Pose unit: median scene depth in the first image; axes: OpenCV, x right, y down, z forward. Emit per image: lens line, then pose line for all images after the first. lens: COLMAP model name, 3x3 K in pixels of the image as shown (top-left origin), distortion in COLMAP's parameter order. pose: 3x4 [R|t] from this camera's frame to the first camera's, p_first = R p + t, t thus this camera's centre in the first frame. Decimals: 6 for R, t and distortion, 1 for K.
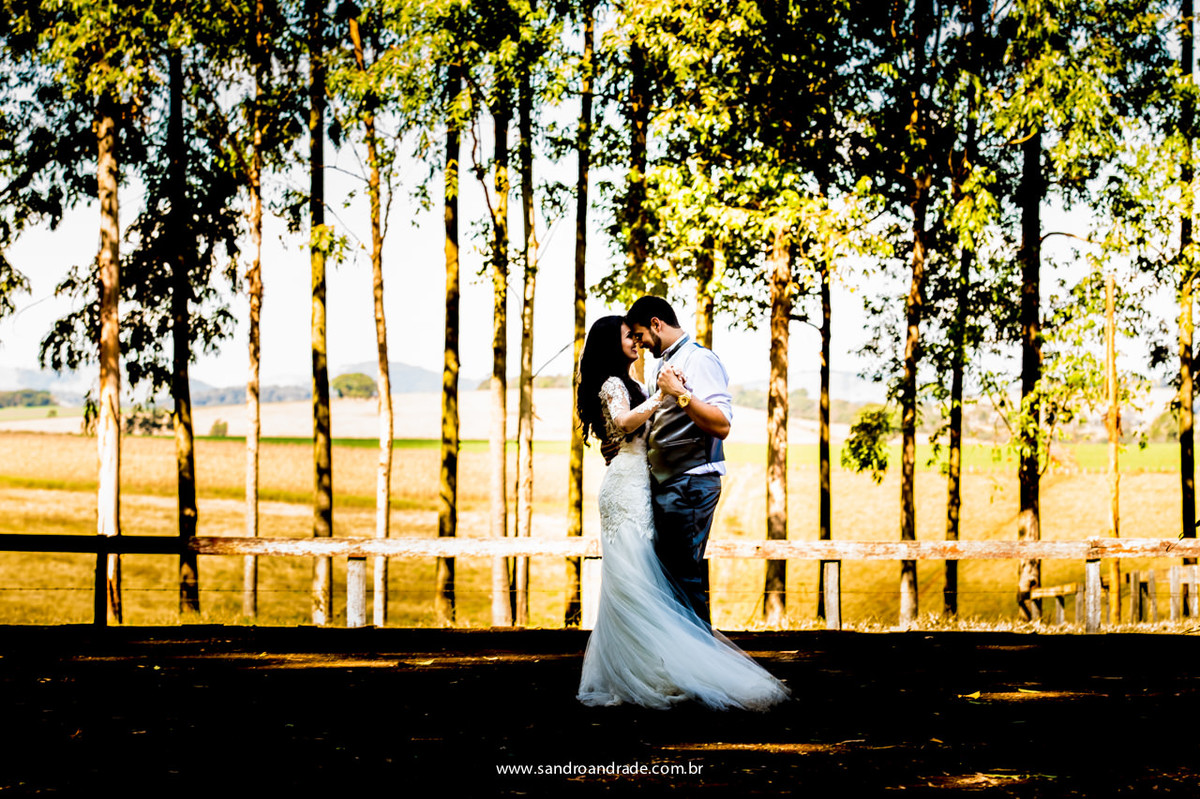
lens RADIAL K [[4171.9, 0, 601.6], [0, 4171.9, 202.8], [0, 0, 1]] dist [0.069513, 1.258845]
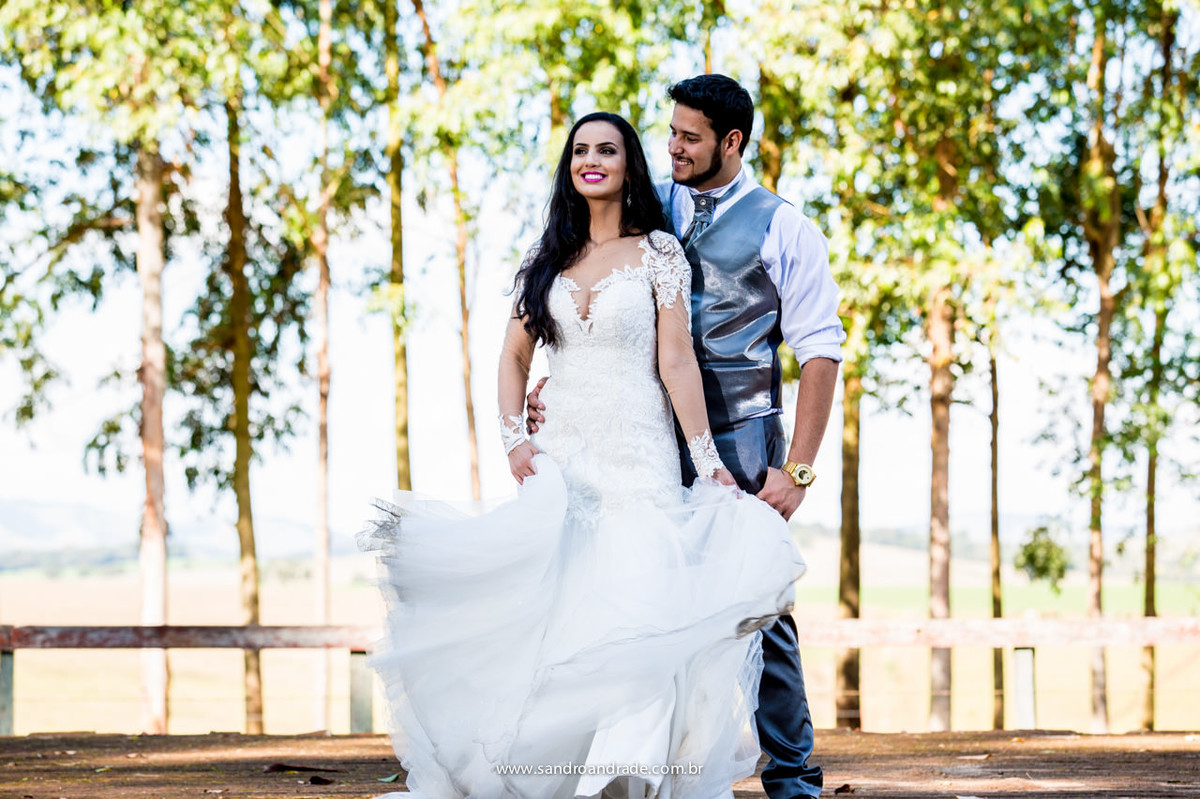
lens RADIAL K [[4255.3, 0, 600.0], [0, 4255.3, 399.5], [0, 0, 1]] dist [0.288021, 1.033833]
pose [[0.999201, -0.016615, -0.036353, 0.004816], [0.017086, 0.999773, 0.012694, 0.014713], [0.036134, -0.013305, 0.999258, 0.122663]]
